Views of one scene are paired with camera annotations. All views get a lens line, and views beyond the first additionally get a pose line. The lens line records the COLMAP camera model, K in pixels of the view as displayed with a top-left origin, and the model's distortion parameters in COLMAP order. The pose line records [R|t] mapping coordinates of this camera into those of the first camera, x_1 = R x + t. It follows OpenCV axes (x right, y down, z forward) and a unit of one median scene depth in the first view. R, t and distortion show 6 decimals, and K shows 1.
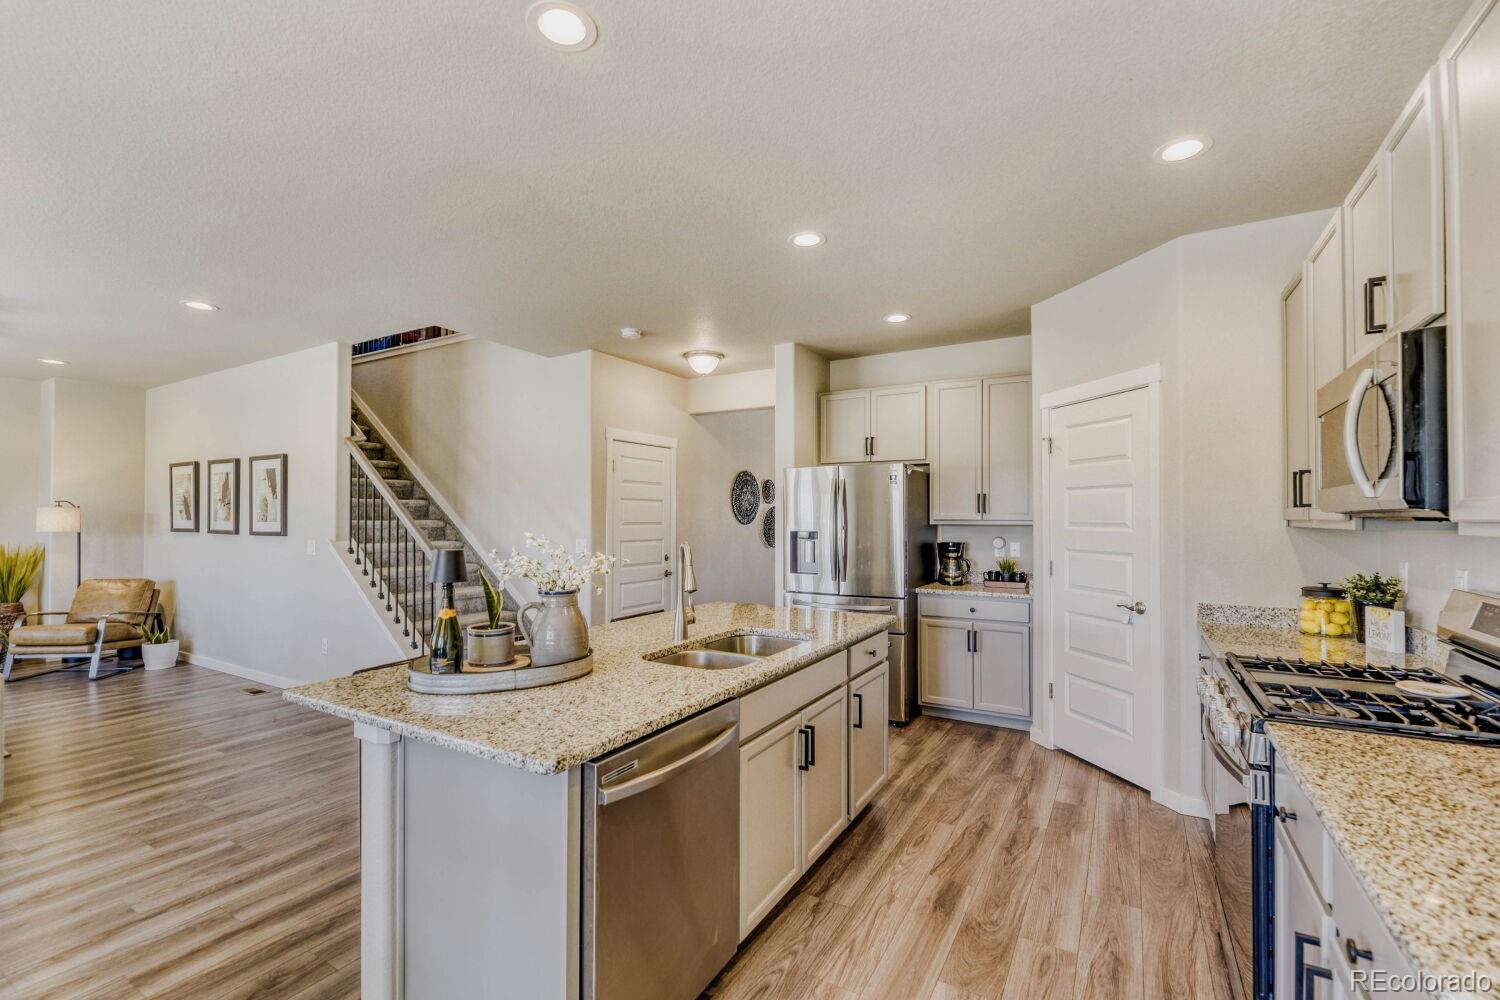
lens RADIAL K [[641.3, 0, 750.7], [0, 641.3, 507.7], [0, 0, 1]] dist [-0.006003, -0.000677]
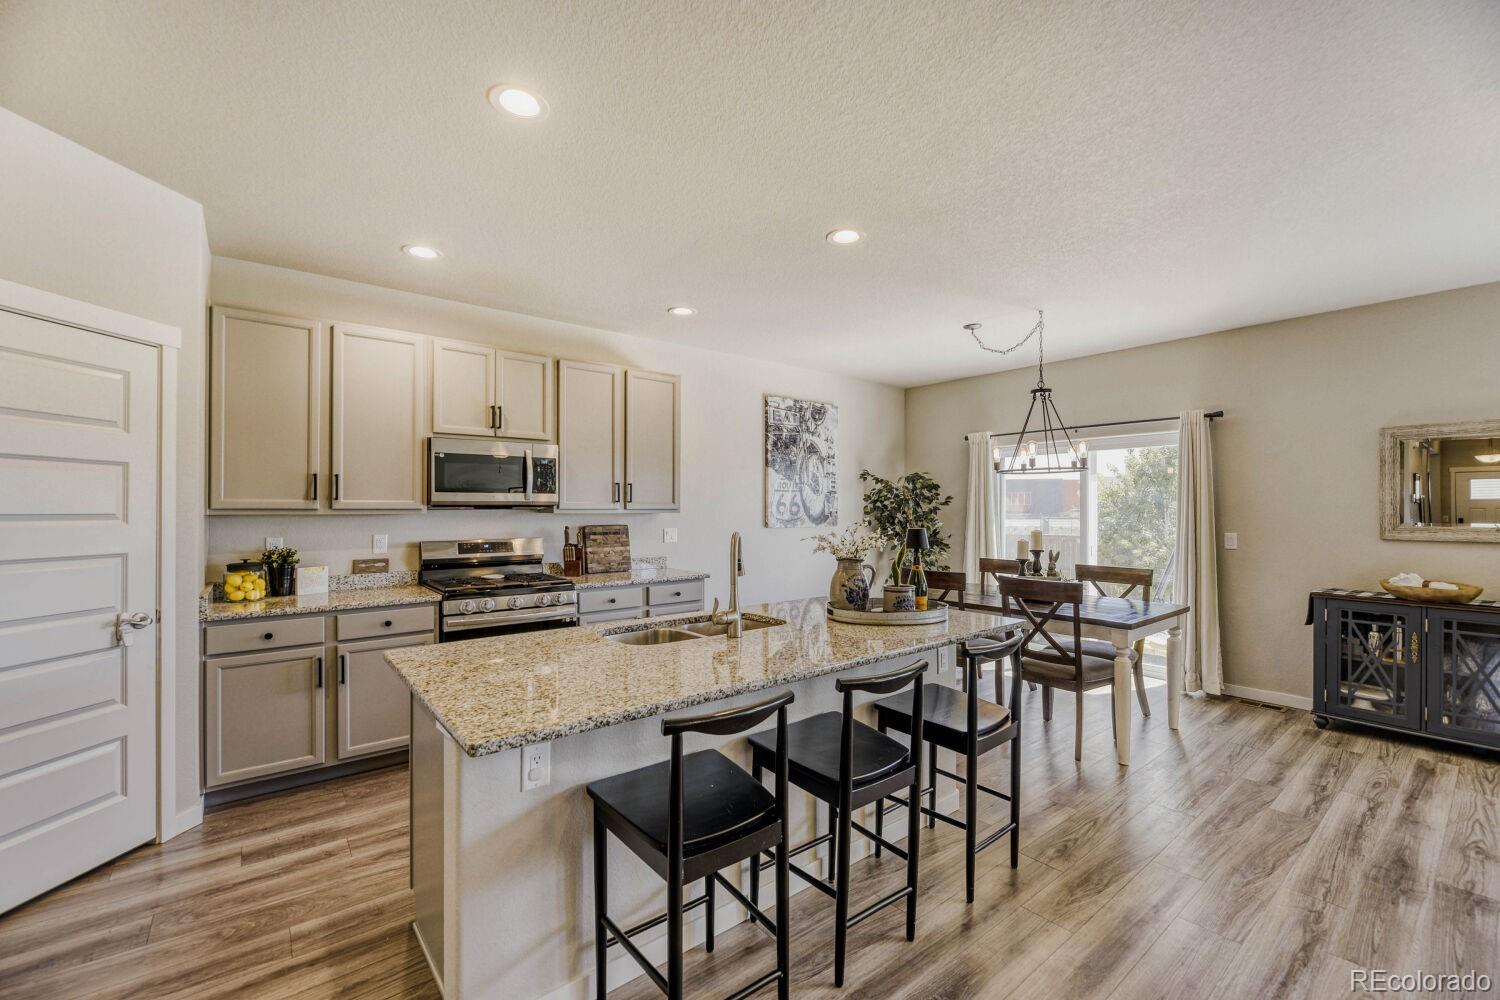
lens RADIAL K [[612.7, 0, 736.0], [0, 612.7, 505.5], [0, 0, 1]] dist [-0.004365, -0.001956]
pose [[-0.931452, 0.002611, 0.363855, -0.300584], [-0.003461, 0.999865, -0.016036, 0.020218], [-0.363848, -0.016196, -0.931317, 1.196547]]
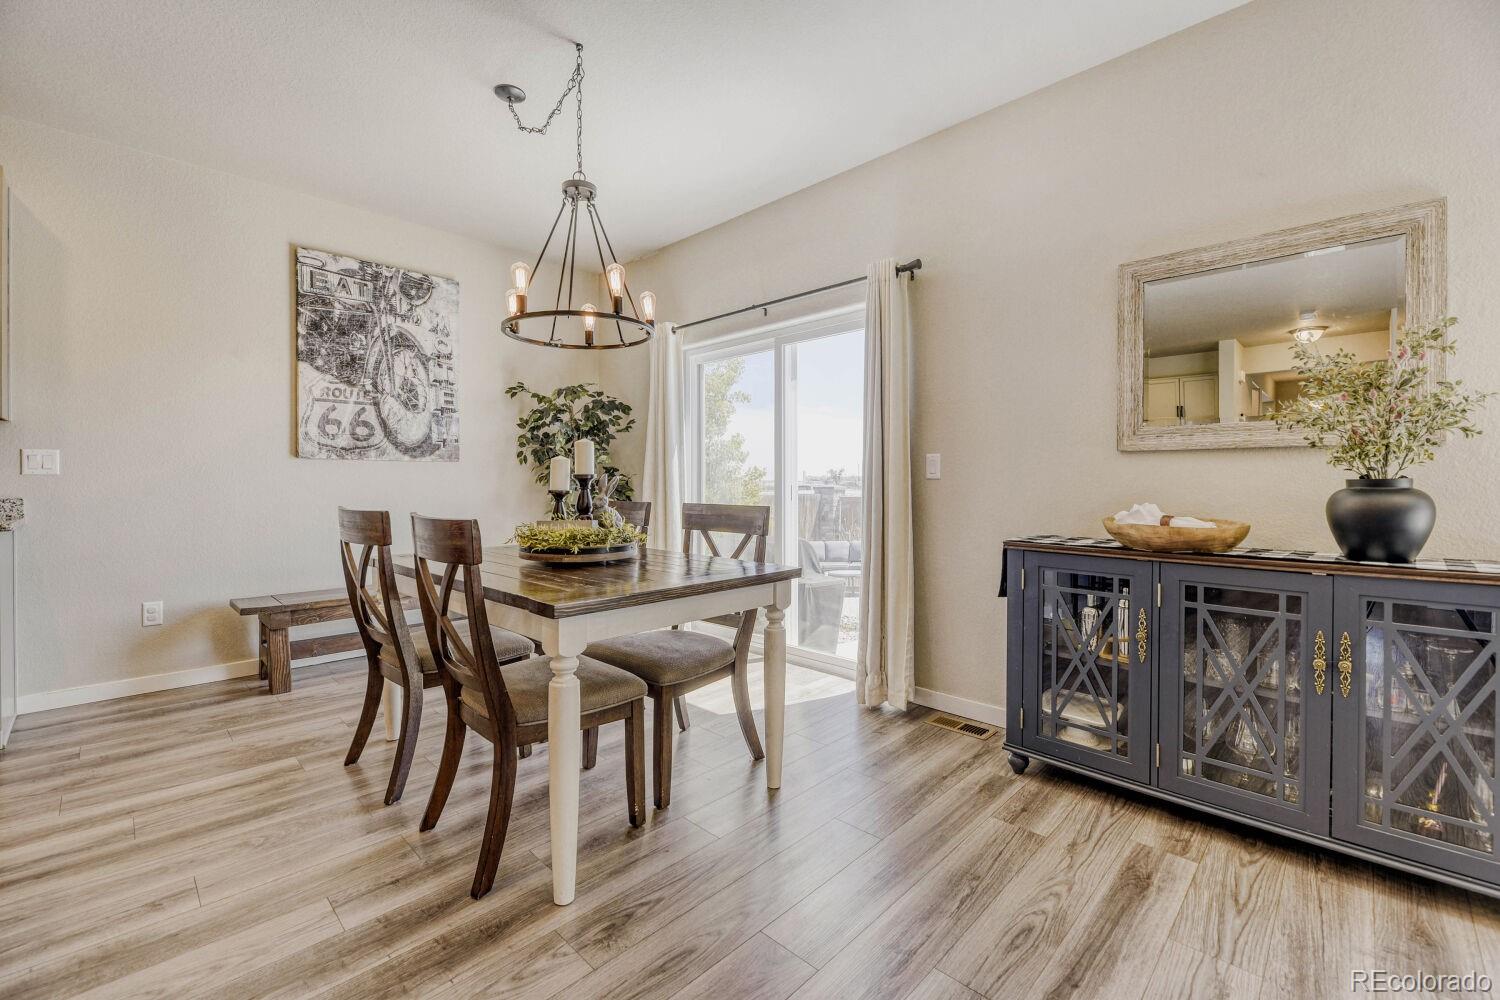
lens RADIAL K [[628.7, 0, 750.3], [0, 628.7, 486.5], [0, 0, 1]] dist [-0.006412, -0.000165]
pose [[-0.973016, -0.002214, 0.230727, -0.691203], [-0.003450, 0.999982, -0.004955, 0.090590], [-0.230712, -0.005617, -0.973006, 0.599948]]
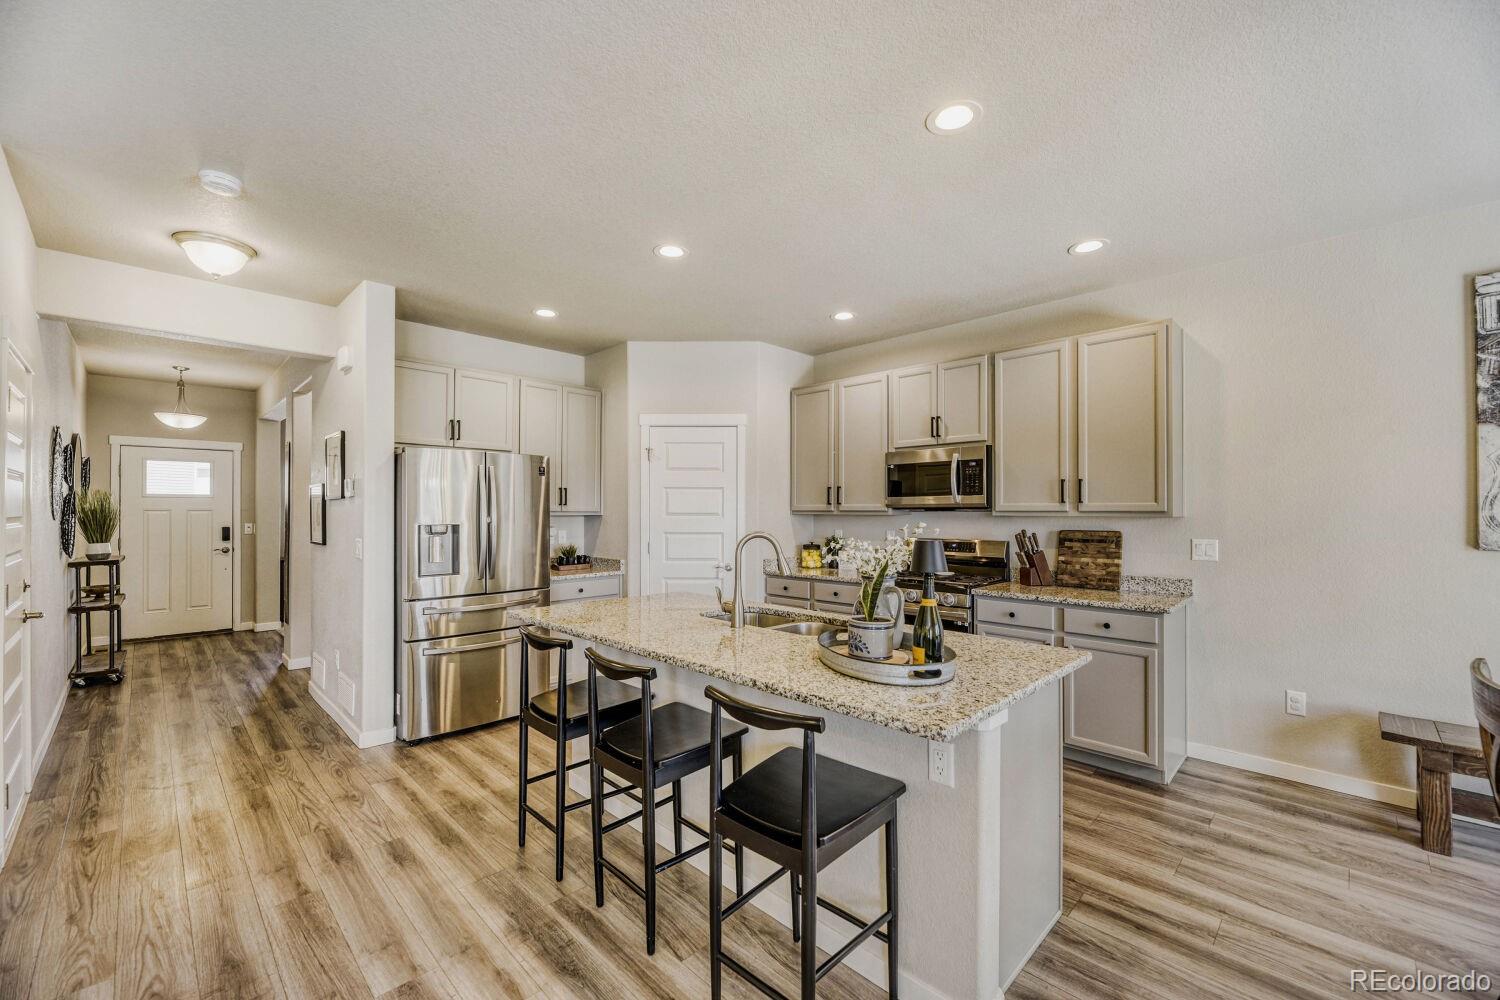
lens RADIAL K [[612.7, 0, 745.9], [0, 612.7, 507.0], [0, 0, 1]] dist [-0.004365, -0.001956]
pose [[0.244705, 0.007556, 0.969568, -0.695282], [-0.012010, 0.999917, -0.004761, 0.014057], [-0.969523, -0.010479, 0.244776, 0.494917]]
